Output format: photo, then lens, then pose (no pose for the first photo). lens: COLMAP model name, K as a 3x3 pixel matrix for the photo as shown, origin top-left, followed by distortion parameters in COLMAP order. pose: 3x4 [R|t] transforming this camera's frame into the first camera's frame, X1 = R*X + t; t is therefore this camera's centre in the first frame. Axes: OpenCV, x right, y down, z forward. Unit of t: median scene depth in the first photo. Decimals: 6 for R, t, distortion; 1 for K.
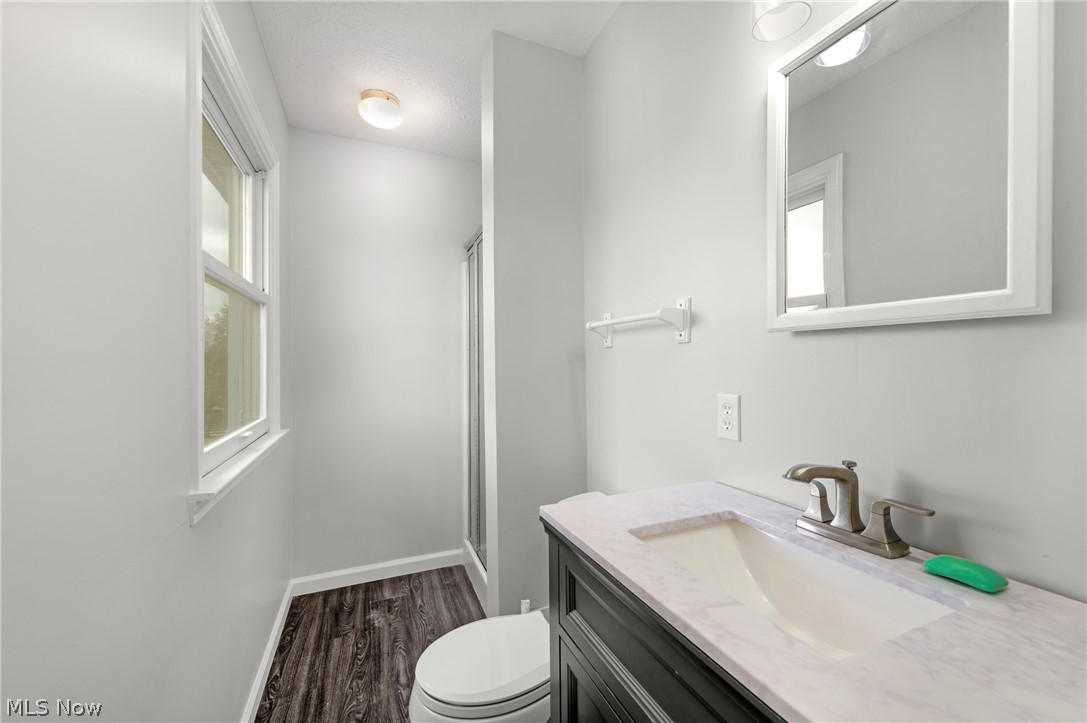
lens RADIAL K [[429.6, 0, 537.1], [0, 429.6, 363.8], [0, 0, 1]] dist [0.015559, -0.002055]
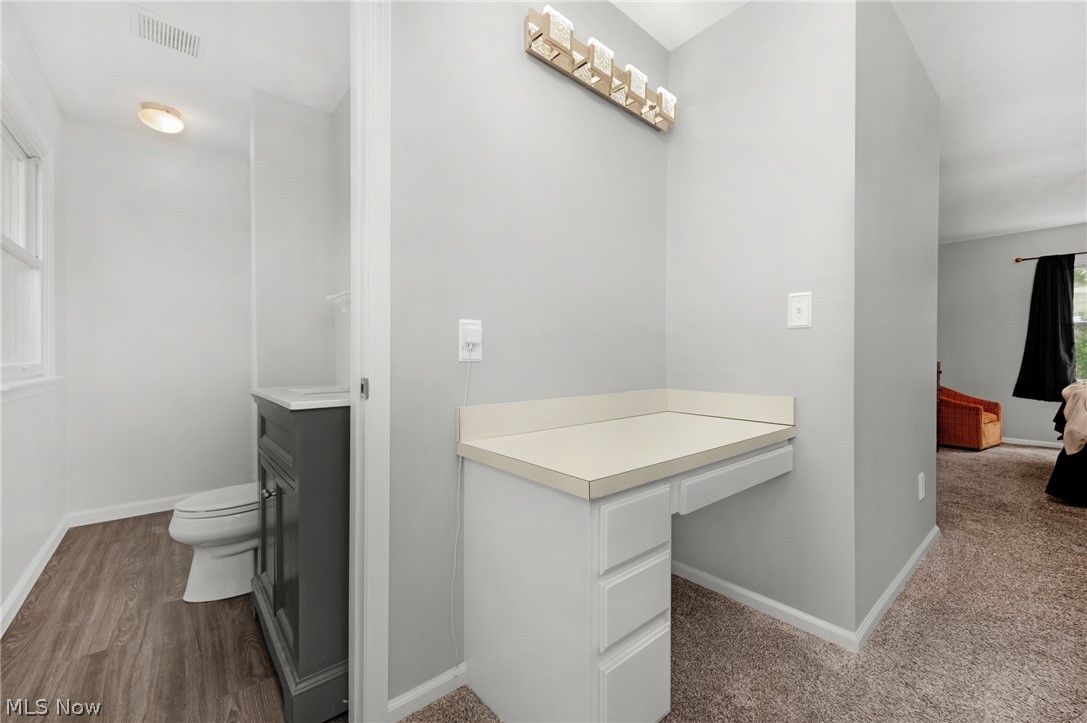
lens RADIAL K [[429.6, 0, 548.8], [0, 429.6, 363.0], [0, 0, 1]] dist [0.015559, -0.002055]
pose [[0.944737, 0.008713, 0.327712, 0.313858], [-0.013984, 0.999808, 0.013733, 0.086652], [-0.327530, -0.017556, 0.944678, -0.616145]]
